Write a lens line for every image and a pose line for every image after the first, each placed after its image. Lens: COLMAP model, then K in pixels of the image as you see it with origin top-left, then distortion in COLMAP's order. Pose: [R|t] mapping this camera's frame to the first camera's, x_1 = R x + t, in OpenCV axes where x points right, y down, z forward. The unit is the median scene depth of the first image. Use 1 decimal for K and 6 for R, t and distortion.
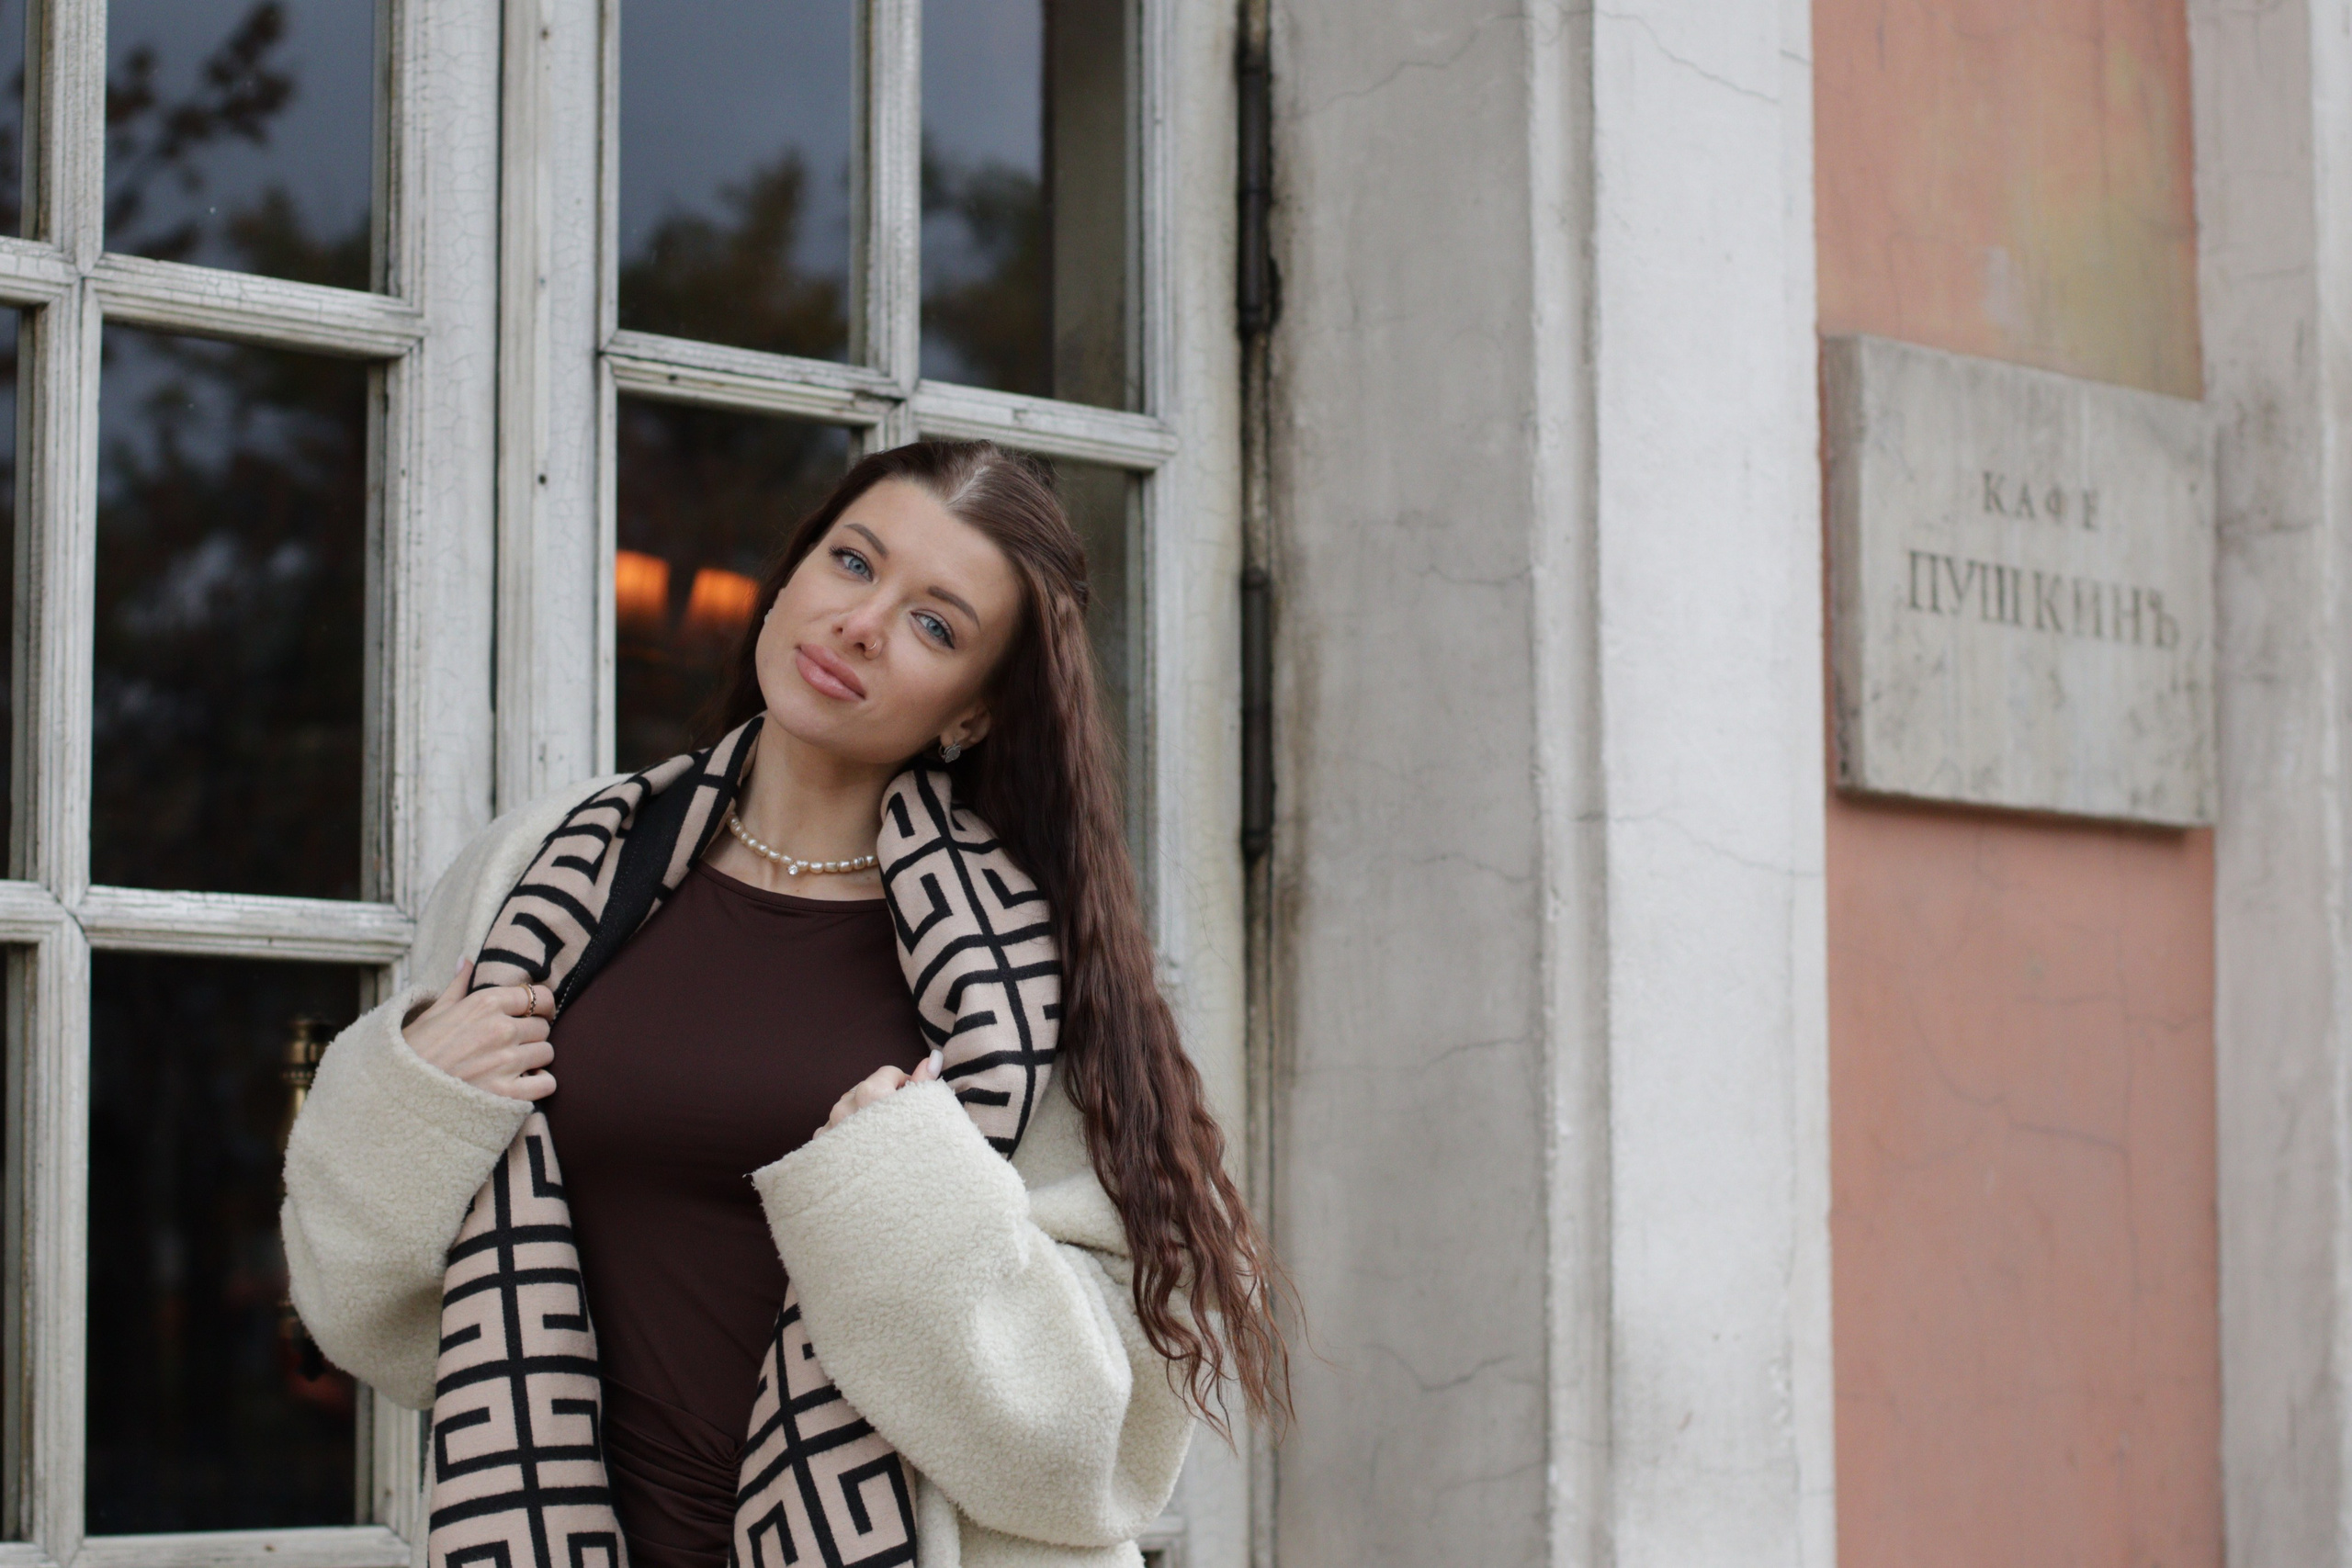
lens RADIAL K [[5458.4, 0, 1176.0], [0, 5458.4, 784.0], [0, 0, 1]] dist [-0.154543, 0.247394]
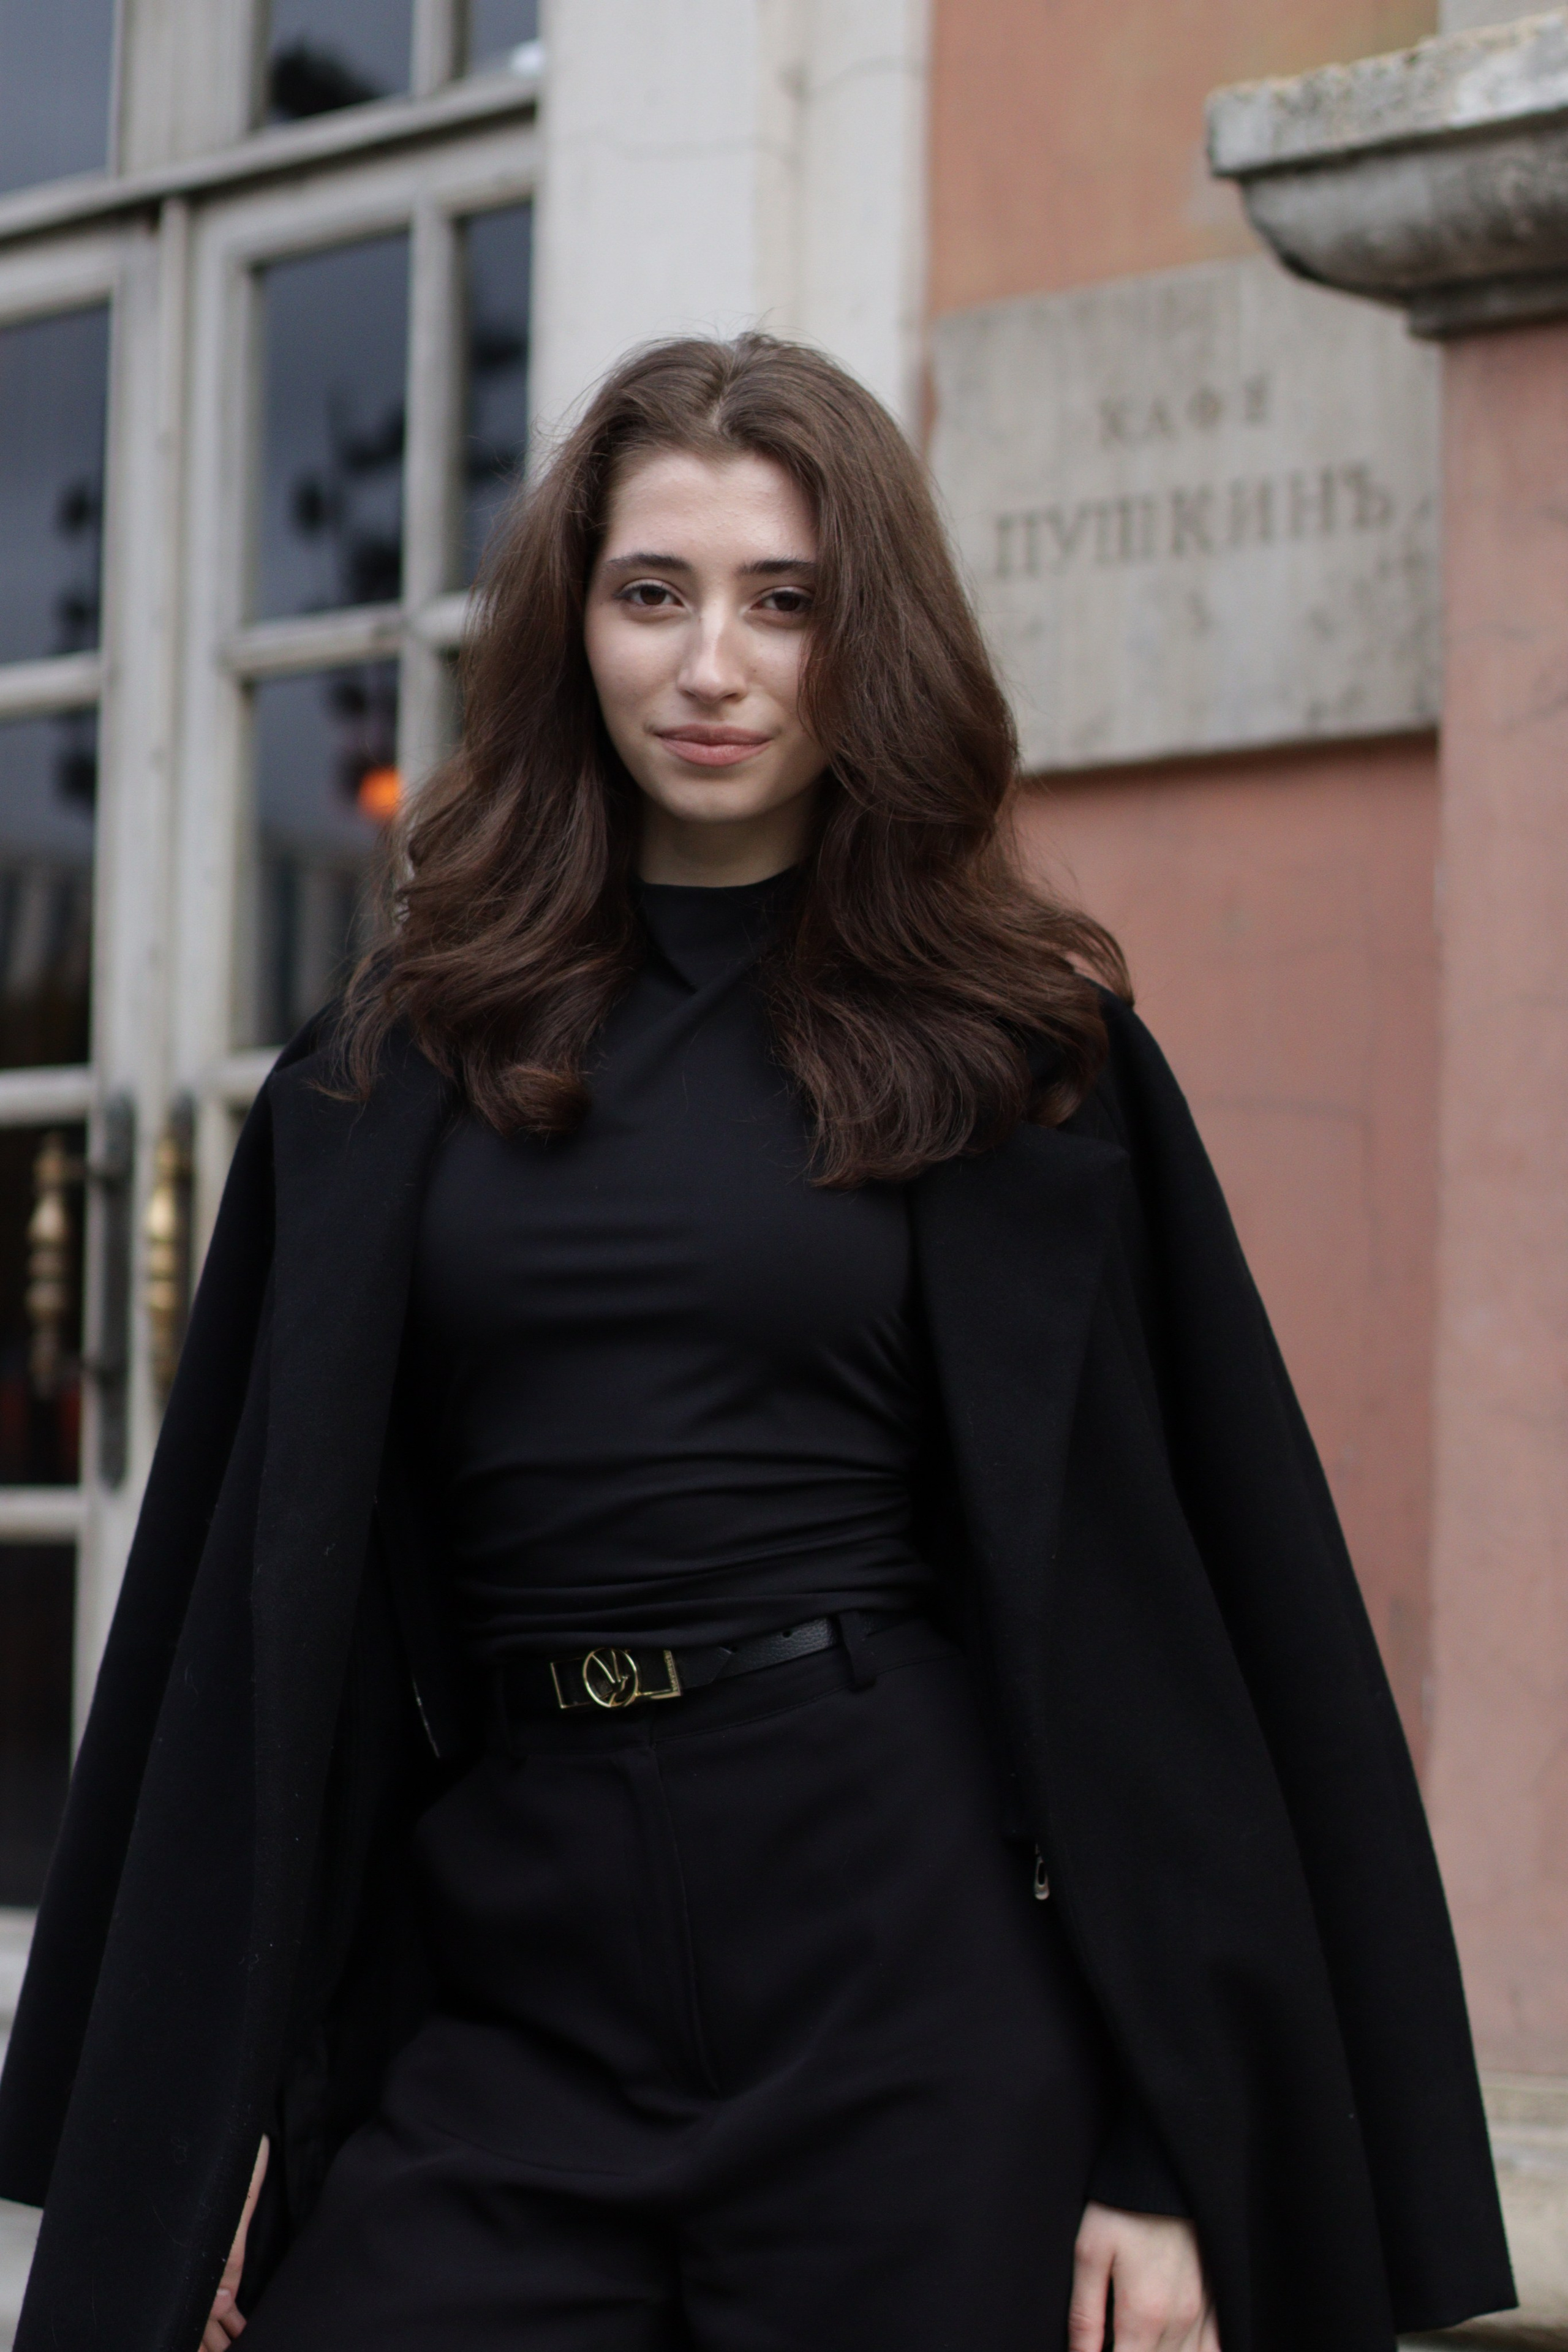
lens RADIAL K [[5430.1, 0, 812.8], [0, 5430.1, 1172.6], [0, 0, 1]] dist [-0.224924, 0.672678]
pose [[0.047801, -0.070897, -0.996338, 1.153684], [0.078377, 0.994669, -0.067018, 0.142824], [0.995777, -0.074887, 0.053103, 0.976358]]
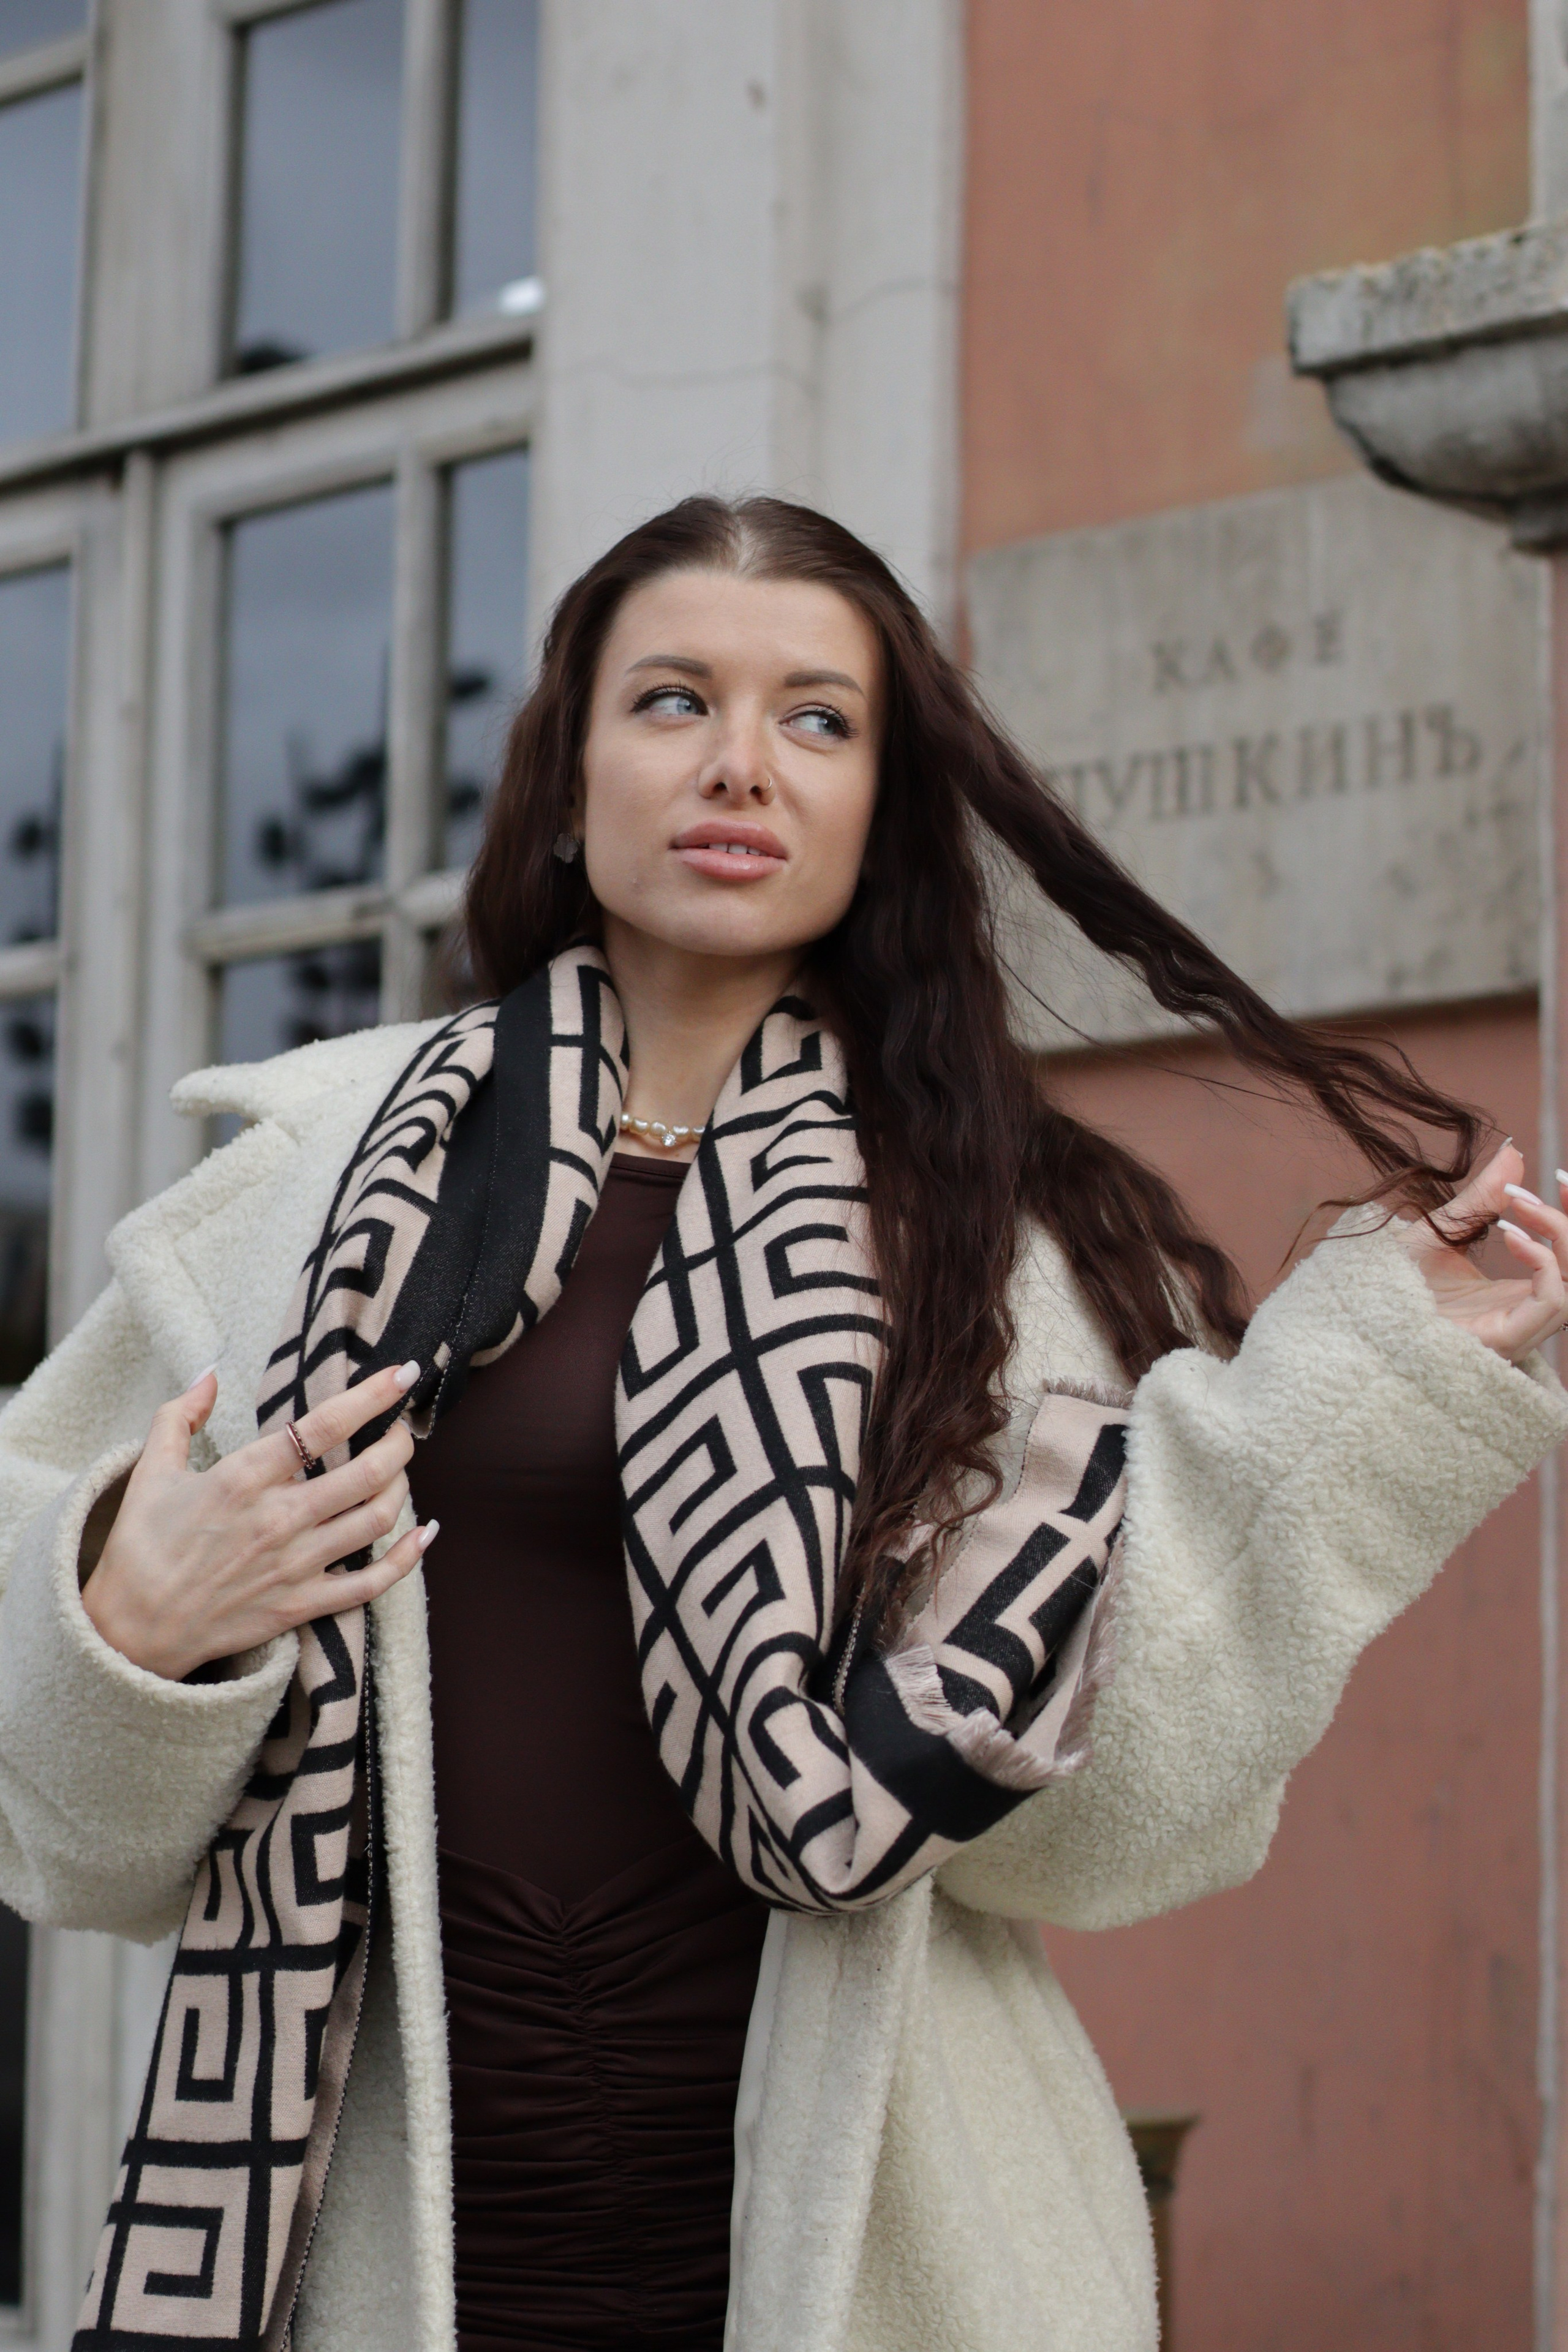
lens RADIAL K [[5458.9, 0, 731.7], [0, 5458.9, 1183.2], [0, 0, 1]] dist [-0.154543, 0.247394]
pose [[0.040221, -0.133061, -0.990291, 1.067269], [0.080226, 0.988324, -0.129538, 0.142151], [0.995965, -0.074237, 0.050426, 0.968682]]
